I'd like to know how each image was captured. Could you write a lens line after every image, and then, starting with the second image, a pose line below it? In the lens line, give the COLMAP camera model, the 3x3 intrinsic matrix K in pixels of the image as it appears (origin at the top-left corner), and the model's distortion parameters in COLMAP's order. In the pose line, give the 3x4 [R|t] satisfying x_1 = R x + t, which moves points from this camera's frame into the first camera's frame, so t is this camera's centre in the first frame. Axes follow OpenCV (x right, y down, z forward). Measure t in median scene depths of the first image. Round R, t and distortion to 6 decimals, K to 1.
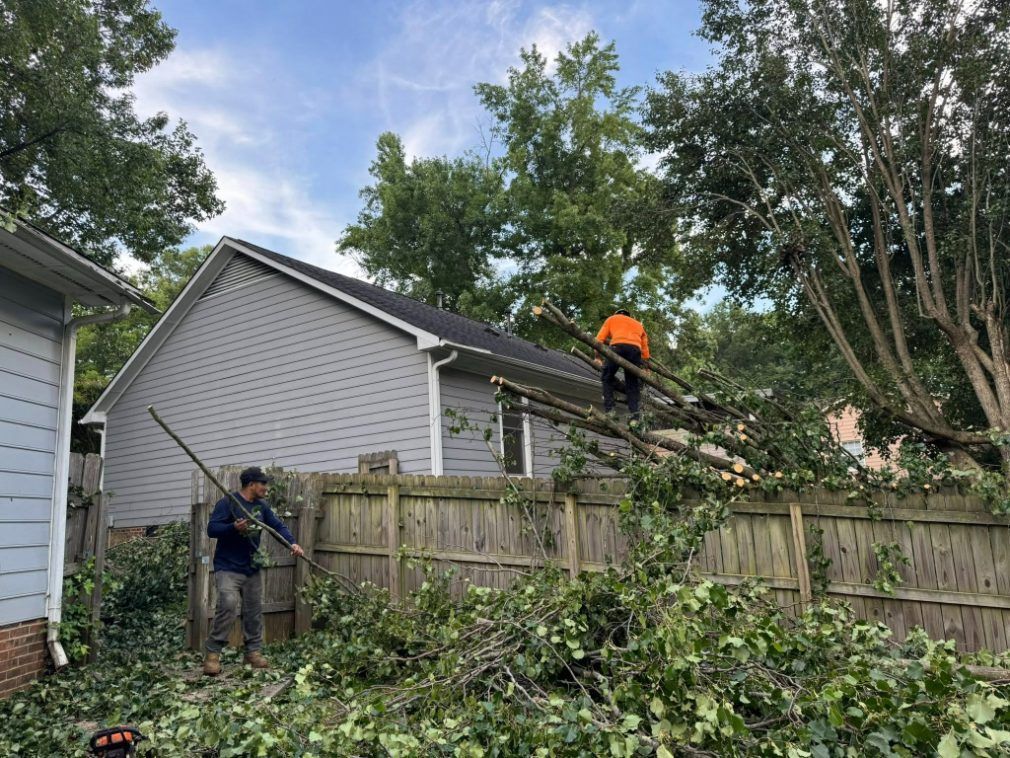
lens RADIAL K [[746.7, 0, 505.0], [0, 746.7, 379.0], [0, 0, 1]] dist [0.002675, -0.059786]
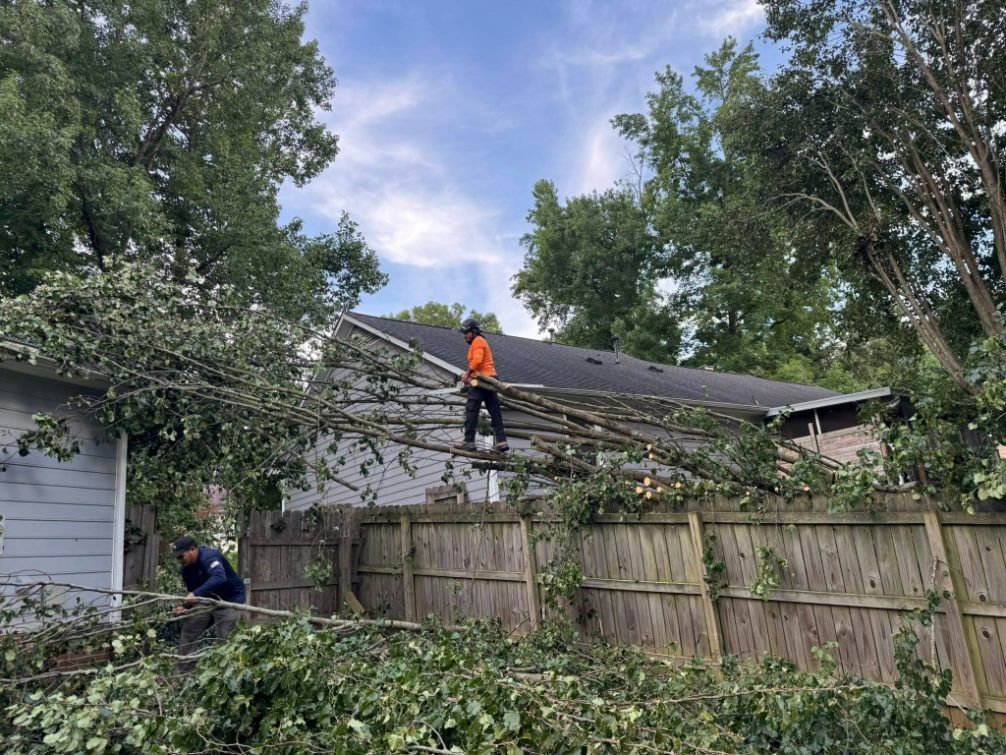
lens RADIAL K [[744.3, 0, 503.0], [0, 744.3, 377.5], [0, 0, 1]] dist [0.048330, -0.196264]
pose [[0.935763, -0.116899, -0.332688, 0.154143], [0.105318, 0.993041, -0.052702, 0.001379], [0.336534, 0.014278, 0.941563, -0.027068]]
